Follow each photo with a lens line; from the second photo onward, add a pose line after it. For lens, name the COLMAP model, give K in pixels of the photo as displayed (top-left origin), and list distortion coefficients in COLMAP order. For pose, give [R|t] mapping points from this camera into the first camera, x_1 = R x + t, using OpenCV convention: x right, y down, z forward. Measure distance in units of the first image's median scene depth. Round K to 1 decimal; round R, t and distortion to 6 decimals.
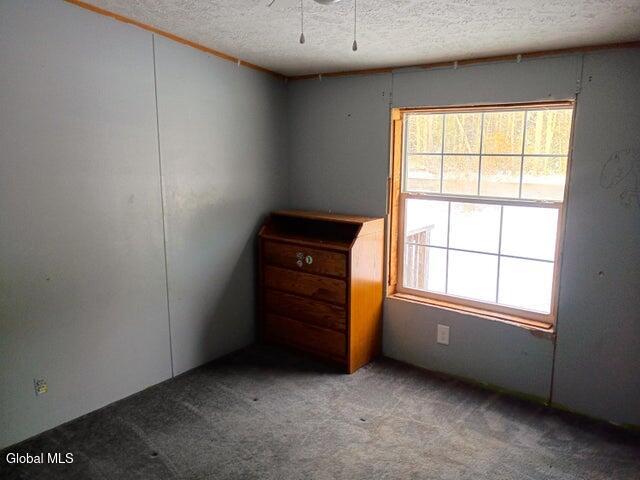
lens RADIAL K [[527.0, 0, 320.0], [0, 527.0, 240.0], [0, 0, 1]] dist [0.061729, -0.065803]
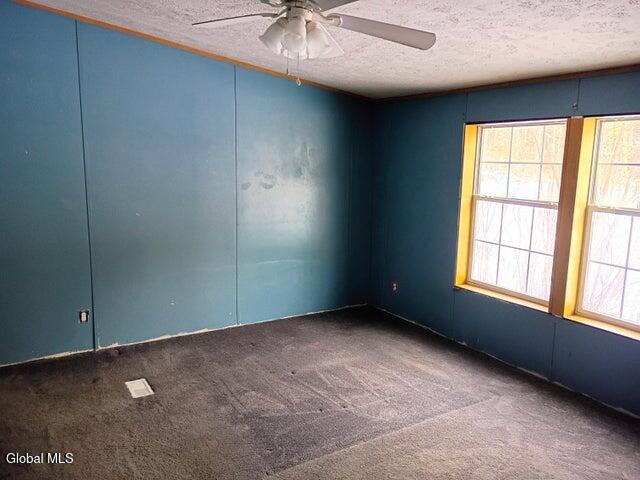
lens RADIAL K [[527.0, 0, 320.0], [0, 527.0, 240.0], [0, 0, 1]] dist [0.061729, -0.065803]
pose [[0.941410, 0.062617, -0.331401, 0.250970], [-0.067728, 0.997696, -0.003883, 0.034954], [0.330394, 0.026101, 0.943482, -0.197127]]
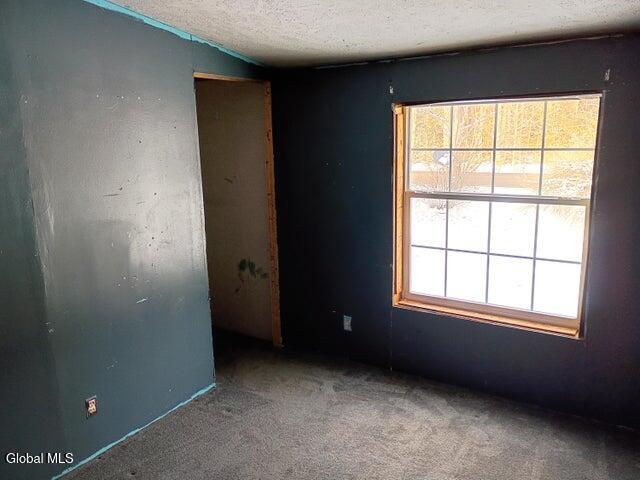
lens RADIAL K [[524.9, 0, 302.5], [0, 524.9, 238.0], [0, 0, 1]] dist [0.072484, -0.050147]
pose [[0.996661, -0.030166, 0.075880, -0.109442], [0.030185, 0.999544, 0.000898, -0.016996], [-0.075873, 0.001395, 0.997117, 0.098742]]
